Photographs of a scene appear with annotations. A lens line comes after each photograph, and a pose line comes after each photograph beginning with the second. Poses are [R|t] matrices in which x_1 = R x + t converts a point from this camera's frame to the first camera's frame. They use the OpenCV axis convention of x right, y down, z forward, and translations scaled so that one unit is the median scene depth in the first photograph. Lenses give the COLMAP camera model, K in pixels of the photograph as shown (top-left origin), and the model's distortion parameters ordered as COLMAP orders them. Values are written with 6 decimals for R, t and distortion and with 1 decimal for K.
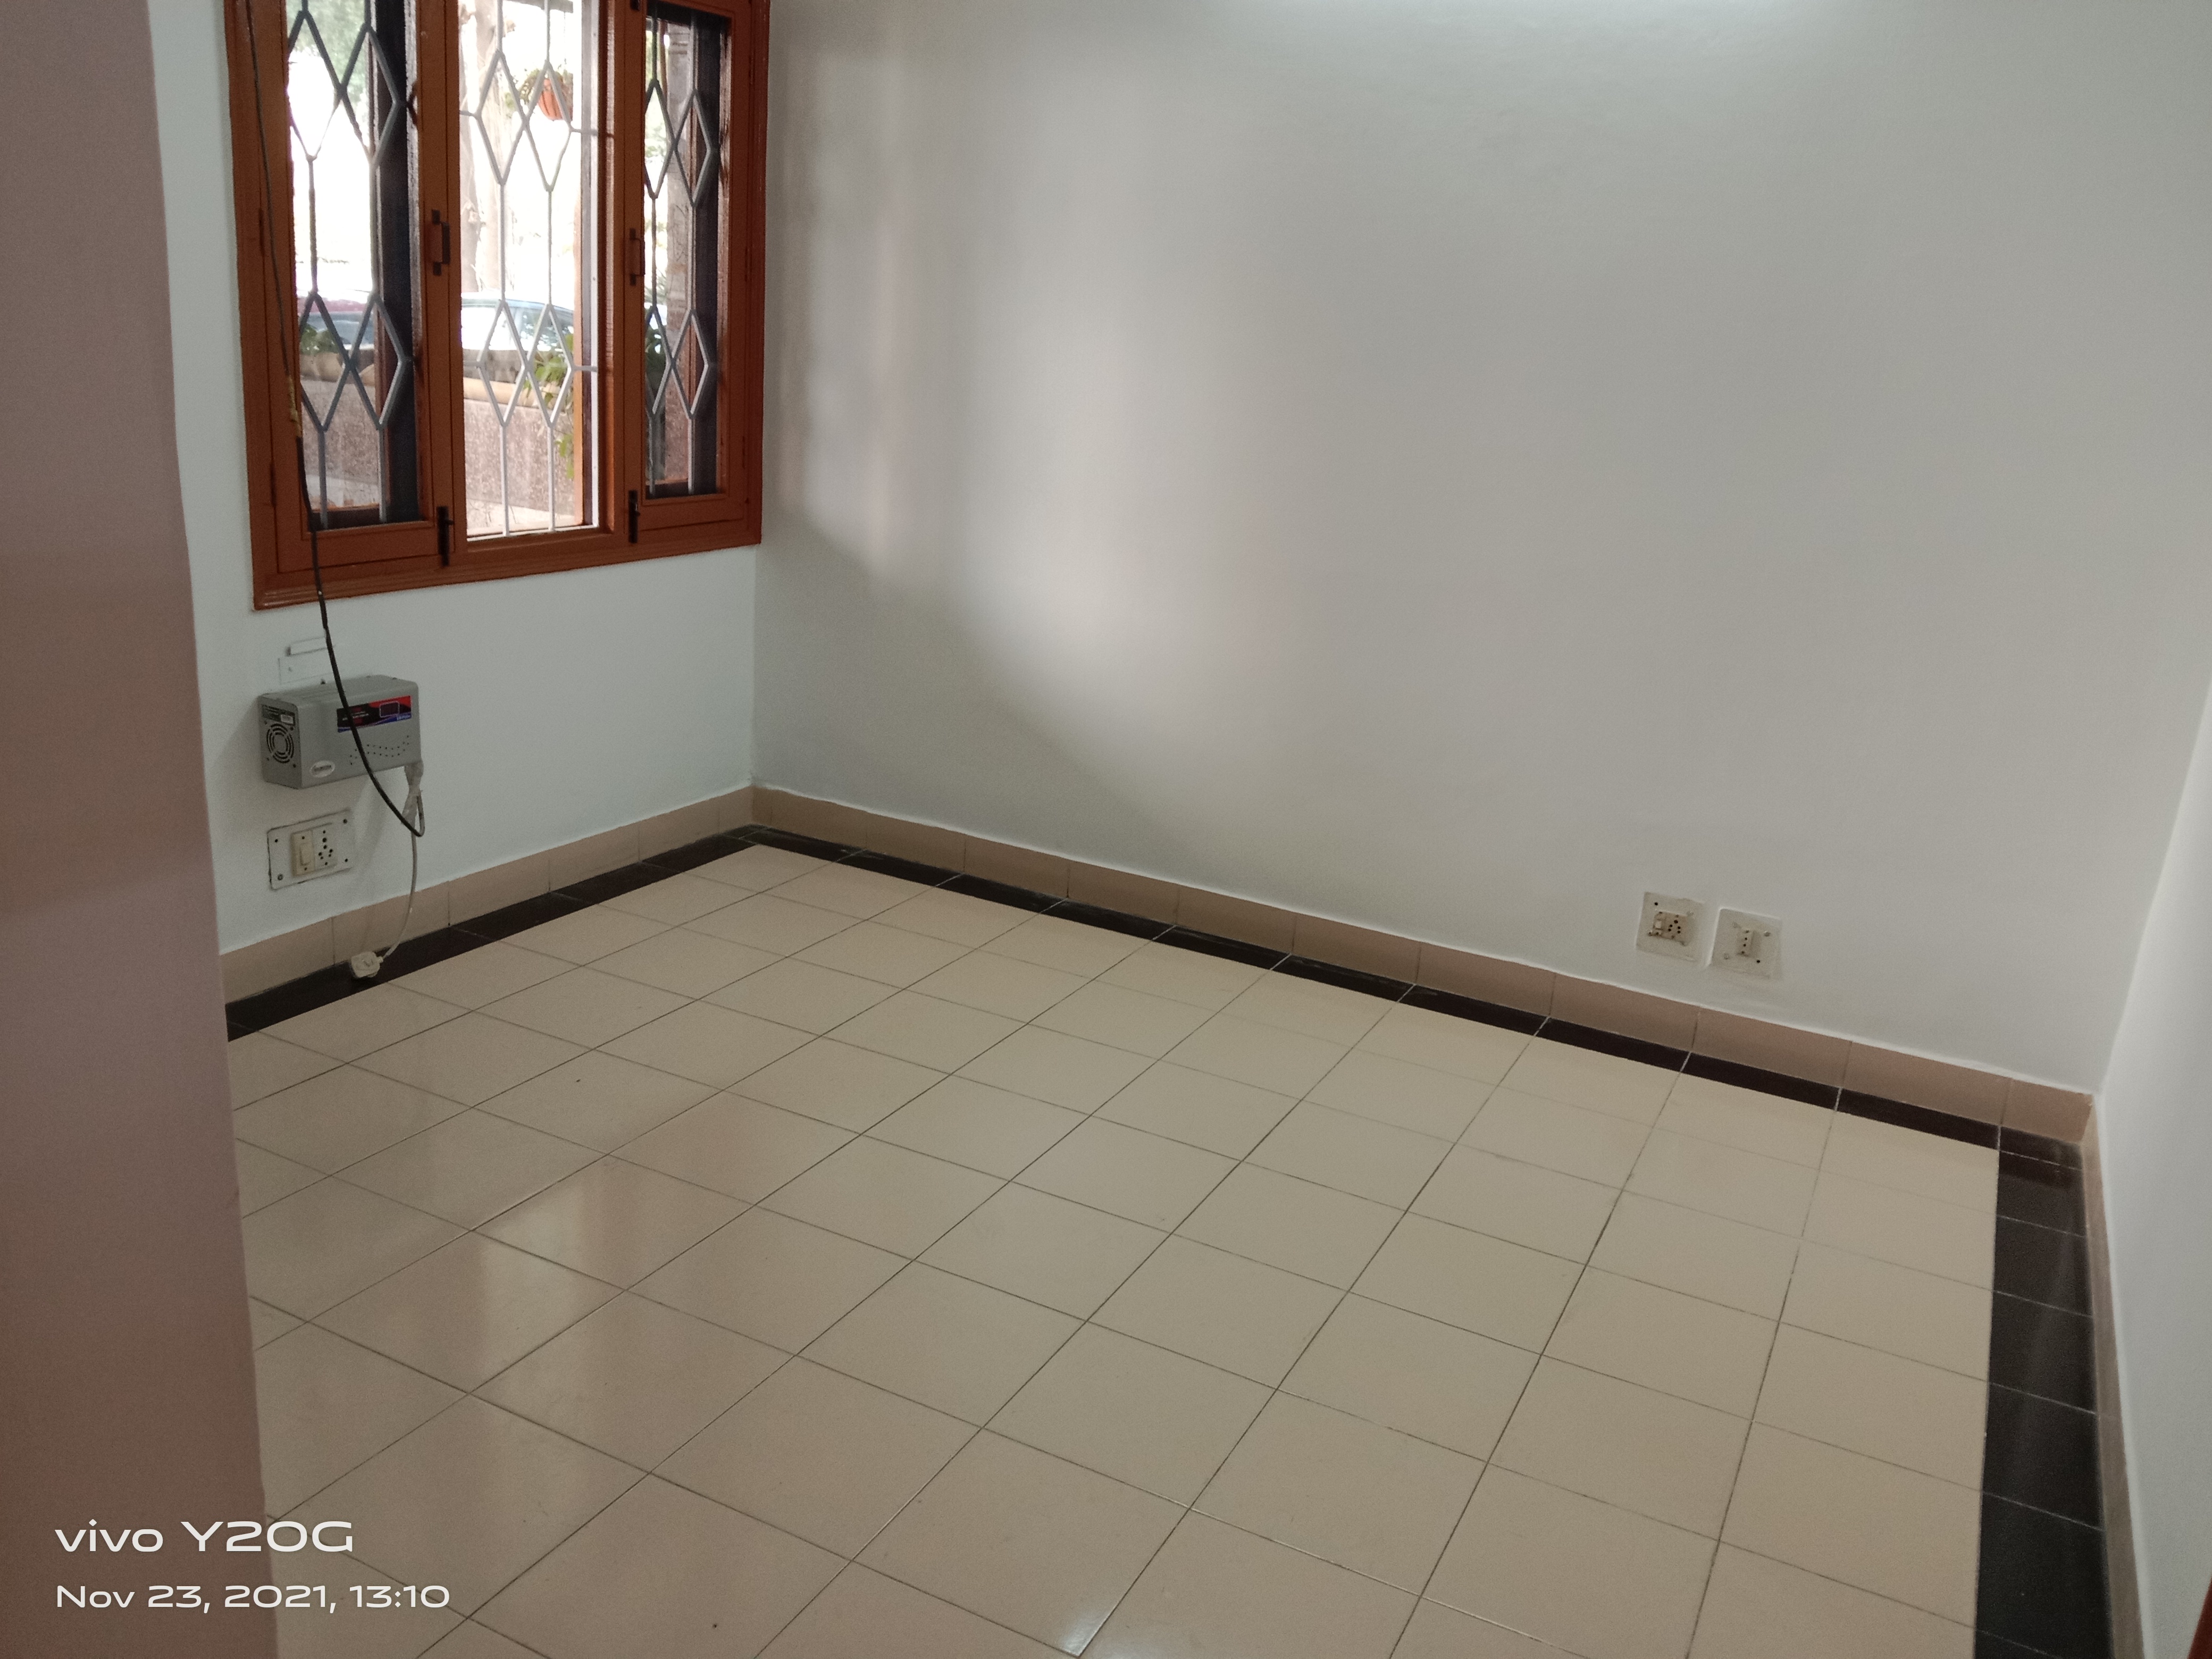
lens RADIAL K [[1753.3, 0, 1108.1], [0, 1753.3, 876.0], [0, 0, 1]] dist [-0.011479, 0.003813]
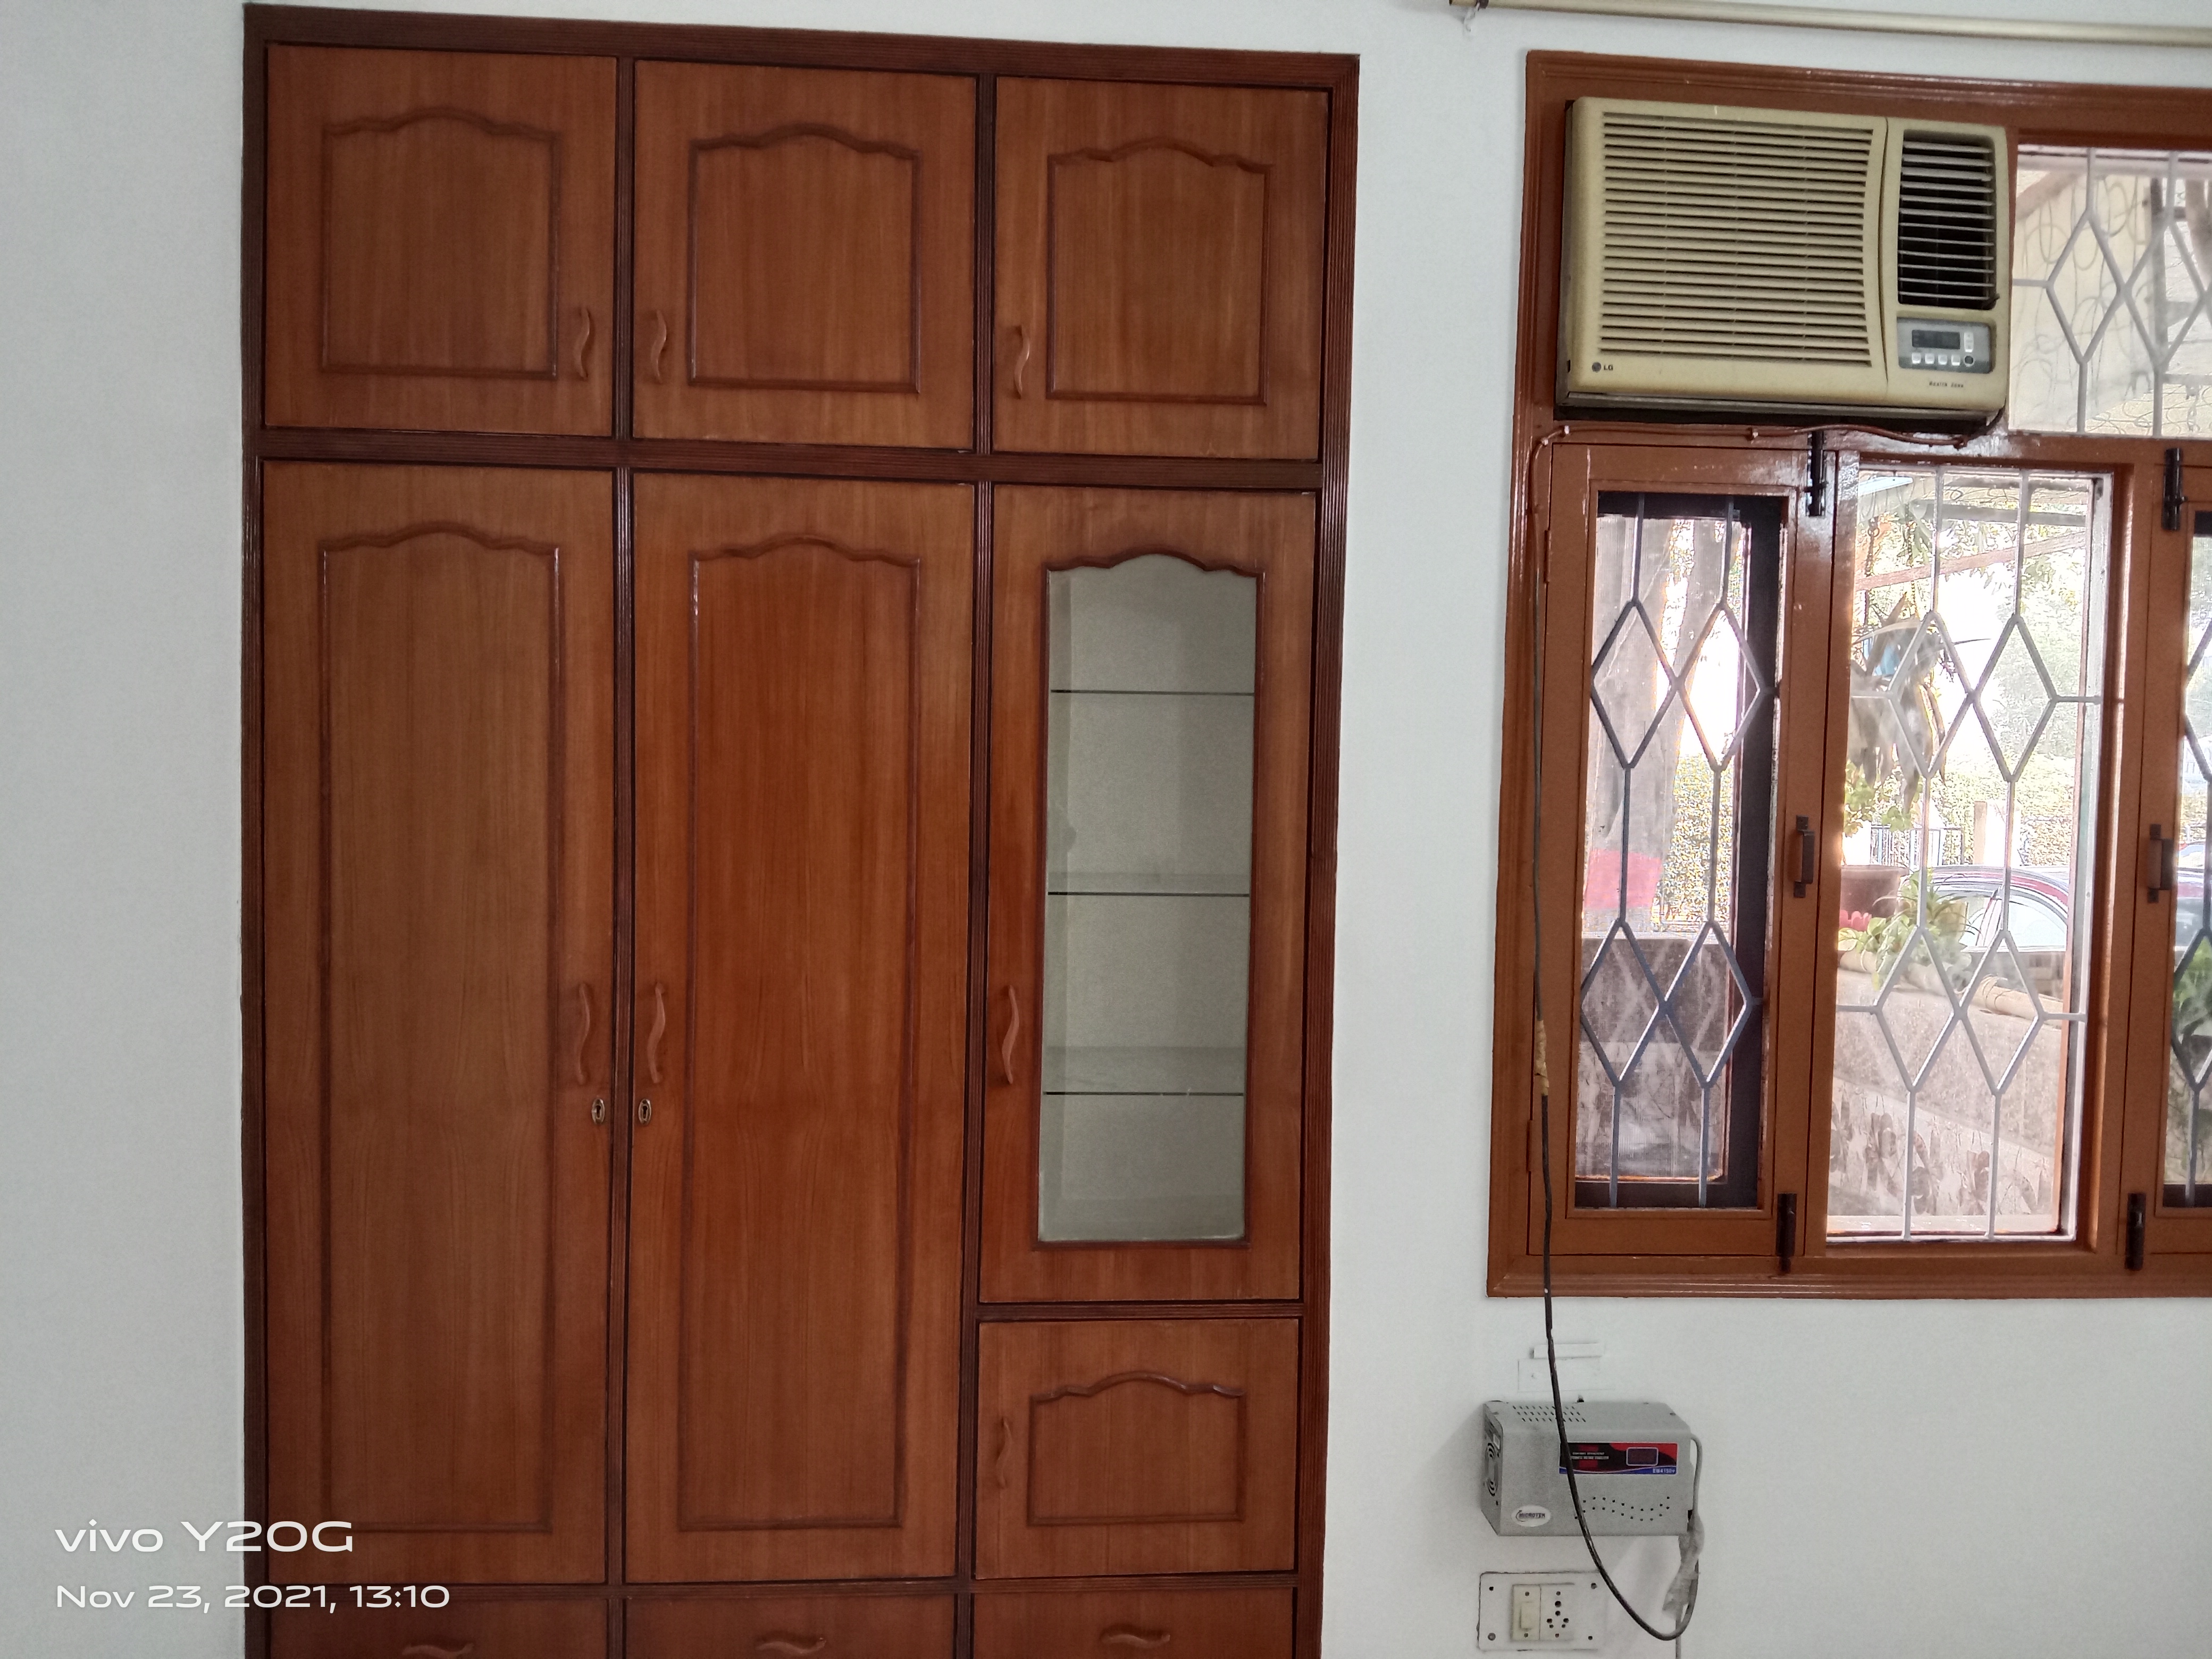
lens RADIAL K [[1753.3, 0, 1108.1], [0, 1753.3, 876.0], [0, 0, 1]] dist [-0.011479, 0.003813]
pose [[0.523366, -0.030072, -0.851577, 0.108164], [-0.248251, 0.950643, -0.186142, -0.130068], [0.815144, 0.308825, 0.490069, 0.362211]]
